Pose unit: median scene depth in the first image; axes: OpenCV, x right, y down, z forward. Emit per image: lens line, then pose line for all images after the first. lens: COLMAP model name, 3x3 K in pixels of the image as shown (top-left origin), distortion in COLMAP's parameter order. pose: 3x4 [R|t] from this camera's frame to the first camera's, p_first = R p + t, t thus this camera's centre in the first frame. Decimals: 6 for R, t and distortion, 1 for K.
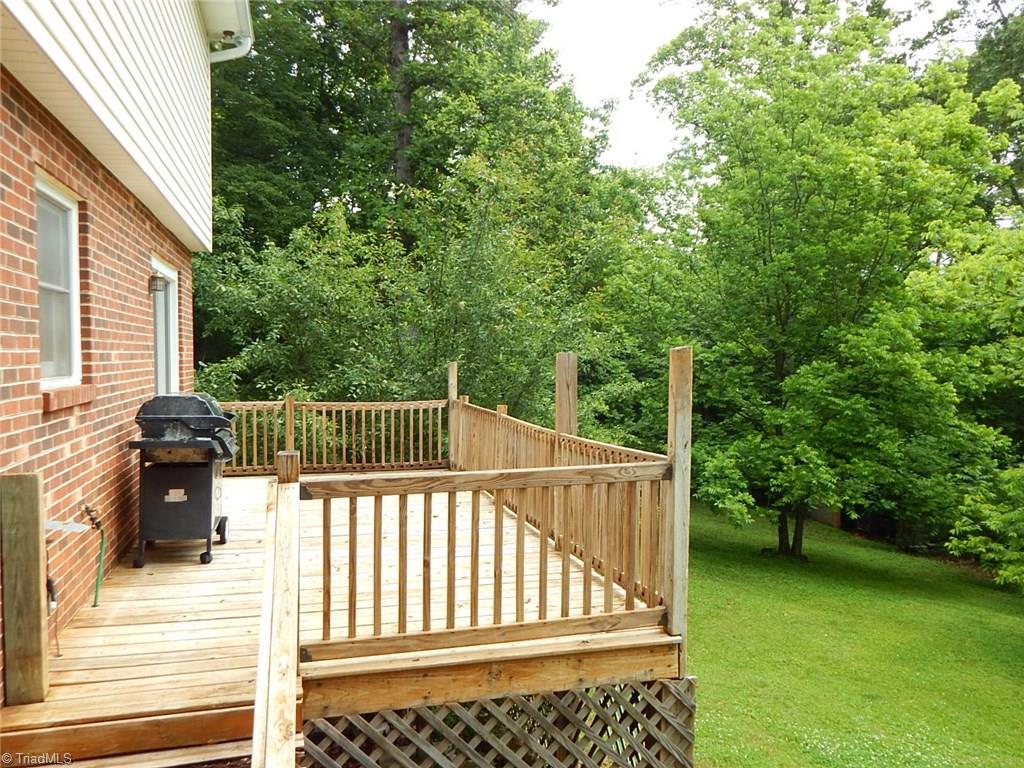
lens RADIAL K [[603.6, 0, 512.0], [0, 603.6, 384.0], [0, 0, 1]] dist [-0.032723, 0.000135]
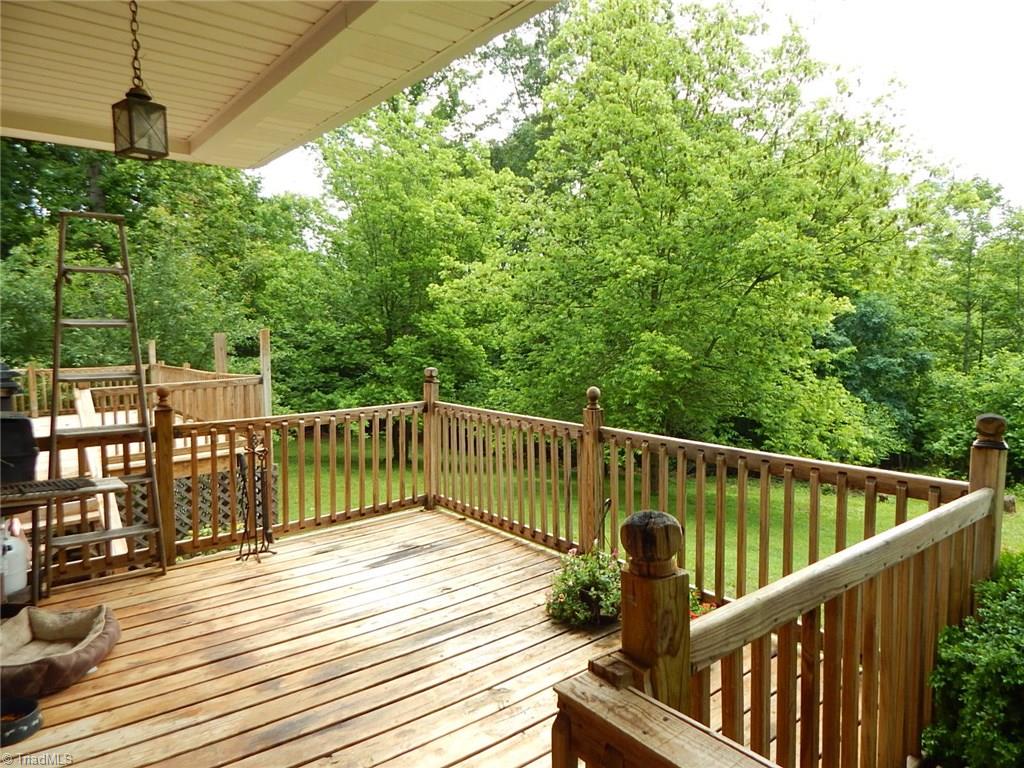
lens RADIAL K [[642.8, 0, 512.0], [0, 642.8, 384.0], [0, 0, 1]] dist [-0.023333, 0.004451]
pose [[0.905813, -0.052155, 0.420456, 0.036058], [0.041173, 0.998533, 0.035161, 0.044017], [-0.421673, -0.014538, 0.906631, -0.691289]]
